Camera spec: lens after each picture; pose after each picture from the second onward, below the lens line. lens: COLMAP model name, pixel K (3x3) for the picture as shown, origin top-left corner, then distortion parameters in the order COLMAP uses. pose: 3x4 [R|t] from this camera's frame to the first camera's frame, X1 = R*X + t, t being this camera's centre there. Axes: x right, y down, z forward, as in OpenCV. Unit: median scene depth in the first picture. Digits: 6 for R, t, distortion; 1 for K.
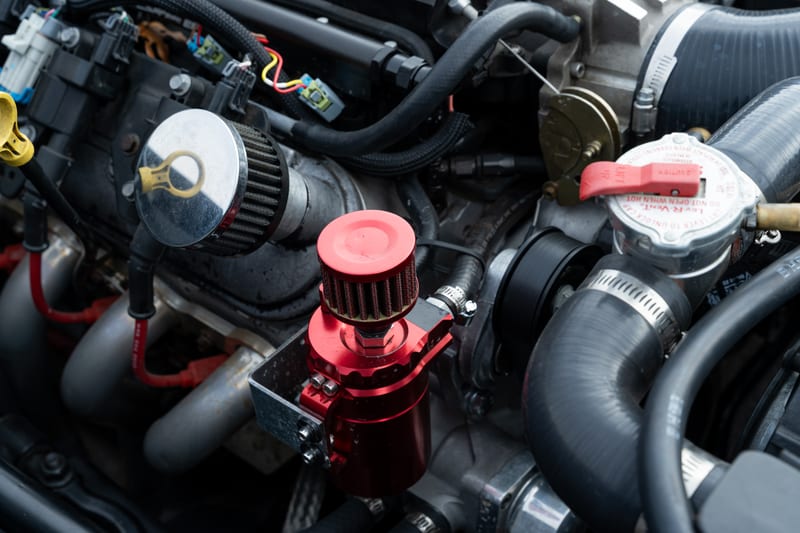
lens RADIAL K [[1107.2, 0, 393.8], [0, 1107.2, 265.9], [0, 0, 1]] dist [0.033986, 0.000000]
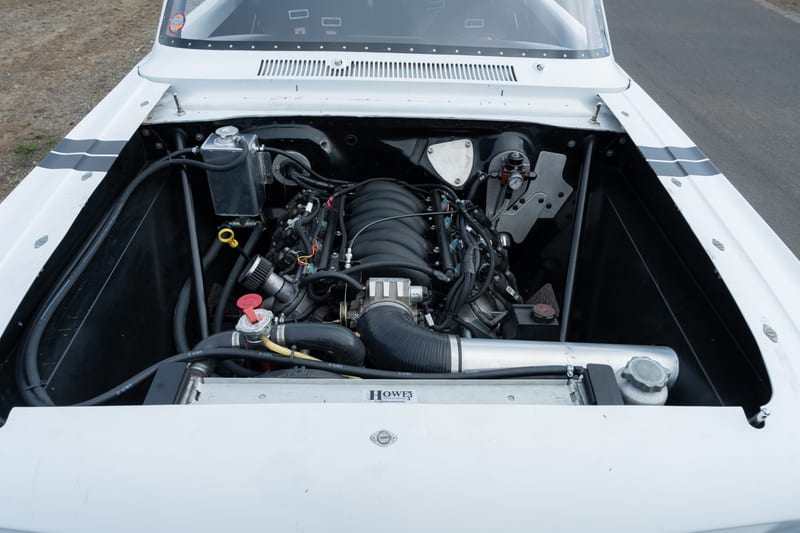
lens RADIAL K [[540.2, 0, 401.0], [0, 540.2, 263.7], [0, 0, 1]] dist [-0.005666, 0.002262]
pose [[0.660239, 0.469602, -0.586139, 1.162536], [-0.522654, 0.847733, 0.090457, -0.492415], [0.539368, 0.246624, 0.805145, -0.258387]]
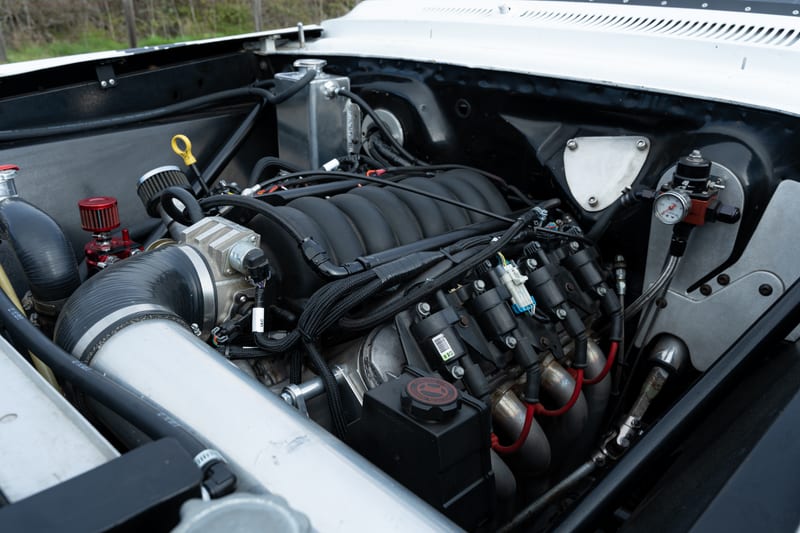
lens RADIAL K [[636.5, 0, 400.4], [0, 636.5, 262.8], [0, 0, 1]] dist [0.006766, -0.009718]
pose [[-0.037634, 0.409219, -0.911660, 1.203821], [-0.680248, 0.657805, 0.323351, -0.782511], [0.732016, 0.632323, 0.253614, 1.015521]]
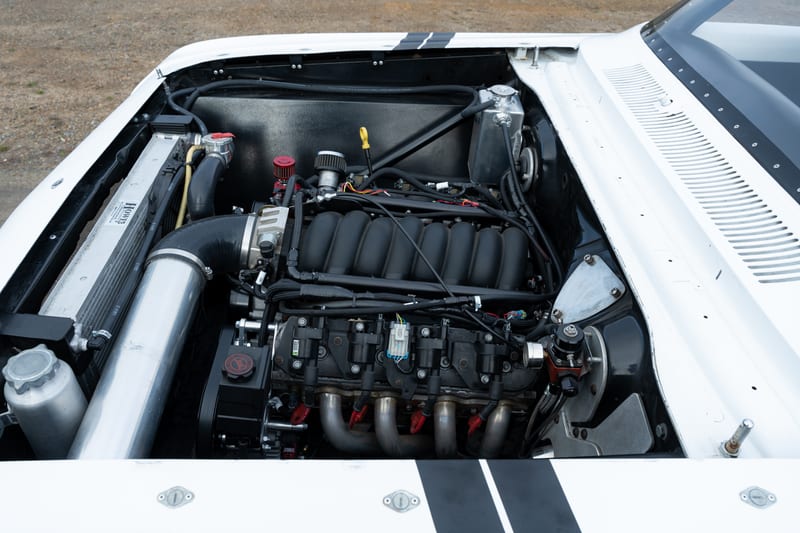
lens RADIAL K [[597.3, 0, 396.7], [0, 597.3, 267.9], [0, 0, 1]] dist [0.013810, -0.003458]
pose [[-0.756523, 0.385025, -0.528611, 0.918246], [-0.472380, 0.237259, 0.848861, -1.853821], [0.452250, 0.891888, 0.002387, 1.308943]]
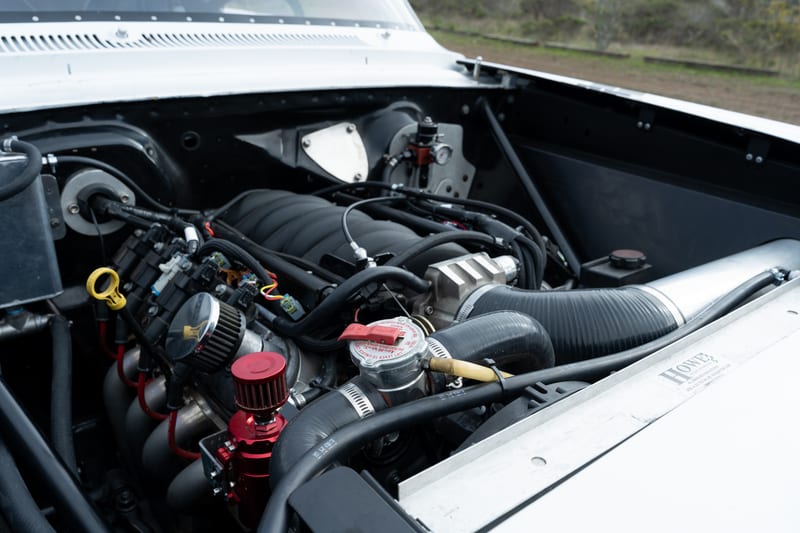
lens RADIAL K [[636.5, 0, 401.4], [0, 636.5, 266.1], [0, 0, 1]] dist [0.006766, -0.009718]
pose [[0.978111, 0.111100, -0.175940, 0.307556], [-0.162758, 0.935296, -0.314216, 0.096736], [0.129646, 0.335974, 0.932906, -0.013285]]
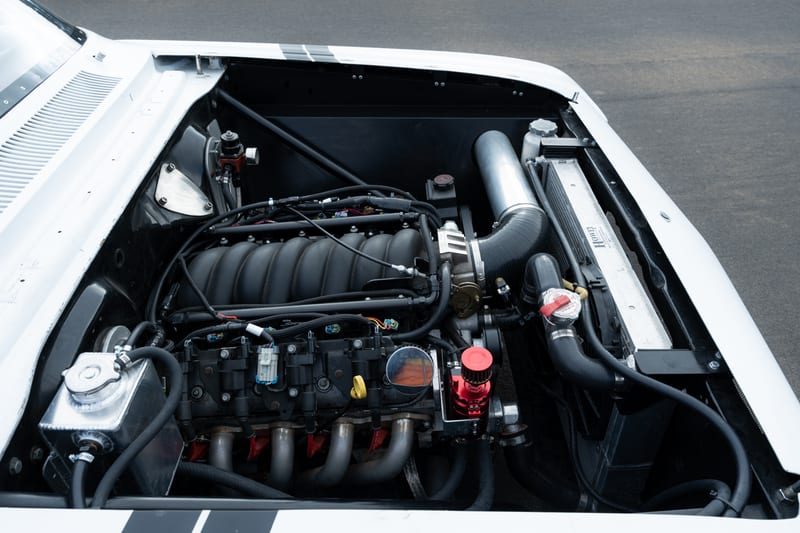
lens RADIAL K [[597.3, 0, 398.9], [0, 597.3, 265.8], [0, 0, 1]] dist [0.013810, -0.003458]
pose [[0.754579, -0.411531, 0.511129, -0.780307], [0.443959, 0.893746, 0.064174, -0.381414], [-0.483229, 0.178496, 0.857105, -0.334432]]
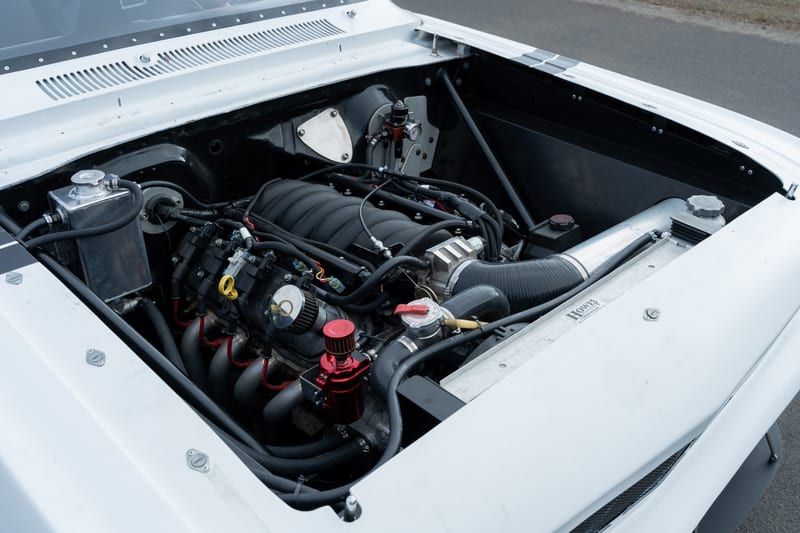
lens RADIAL K [[796.3, 0, 398.7], [0, 796.3, 265.2], [0, 0, 1]] dist [-0.005165, 0.000000]
pose [[0.995144, 0.052561, -0.083218, 0.263663], [-0.067911, 0.978652, -0.193980, 0.187087], [0.071246, 0.198690, 0.977469, -1.004901]]
